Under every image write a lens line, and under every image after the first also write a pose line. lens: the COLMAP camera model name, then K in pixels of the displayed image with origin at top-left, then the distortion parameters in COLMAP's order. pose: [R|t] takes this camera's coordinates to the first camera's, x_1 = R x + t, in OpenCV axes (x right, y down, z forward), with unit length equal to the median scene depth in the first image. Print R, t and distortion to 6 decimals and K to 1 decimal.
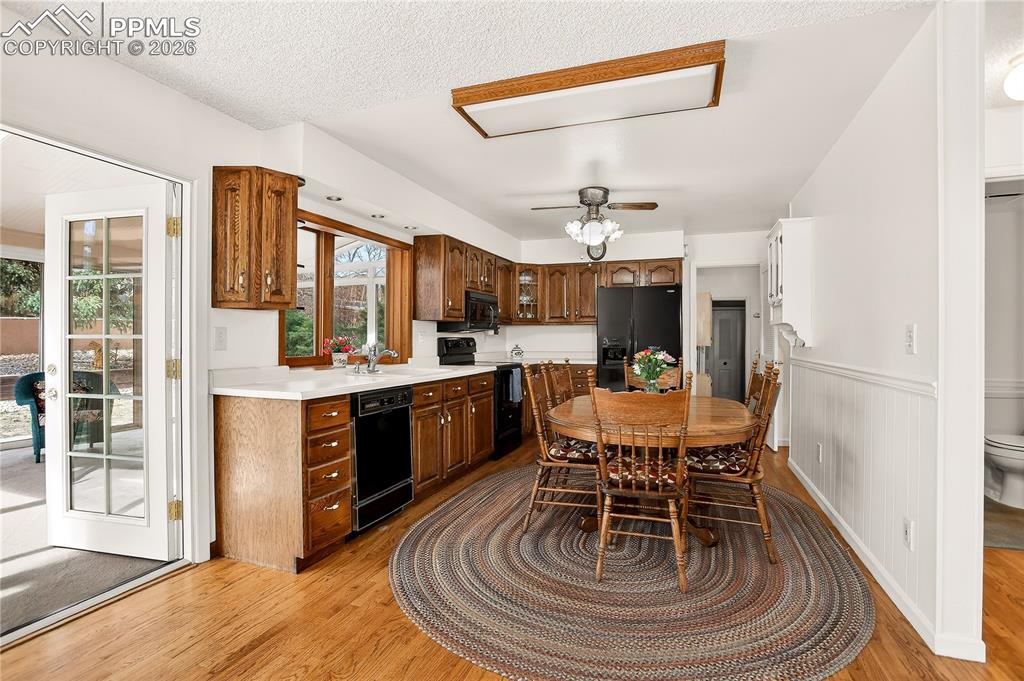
lens RADIAL K [[497.7, 0, 503.4], [0, 497.7, 335.6], [0, 0, 1]] dist [-0.066295, 0.041602]
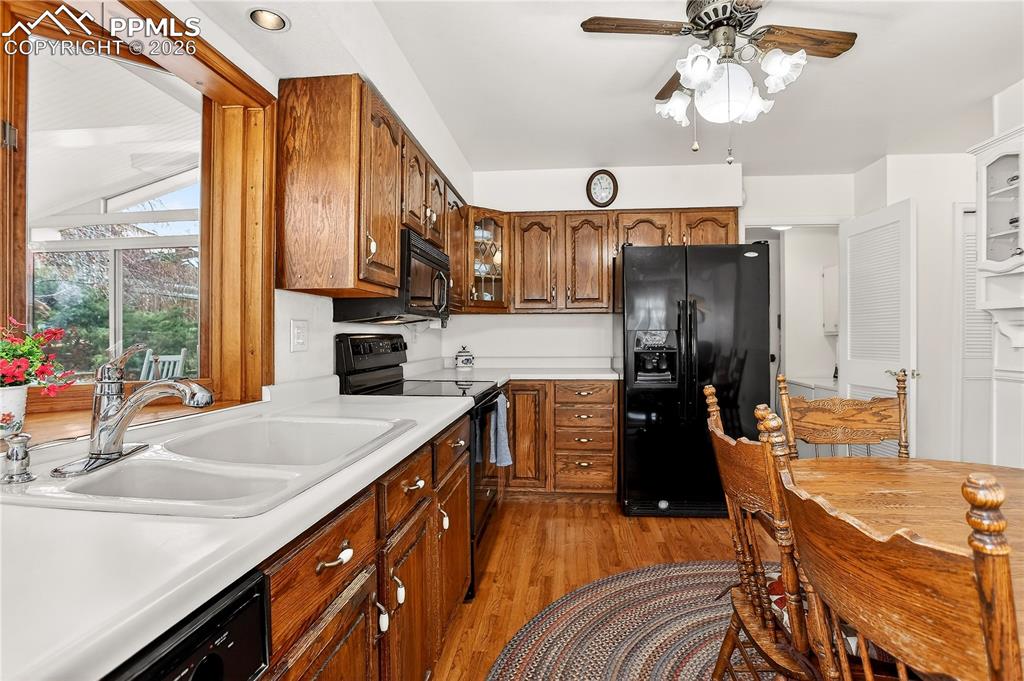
lens RADIAL K [[497.7, 0, 503.4], [0, 497.7, 335.6], [0, 0, 1]] dist [-0.066295, 0.041602]
pose [[0.970625, -0.002446, 0.240583, -0.086790], [0.001403, 0.999989, 0.004505, 0.003563], [-0.240591, -0.004035, 0.970618, 0.499569]]
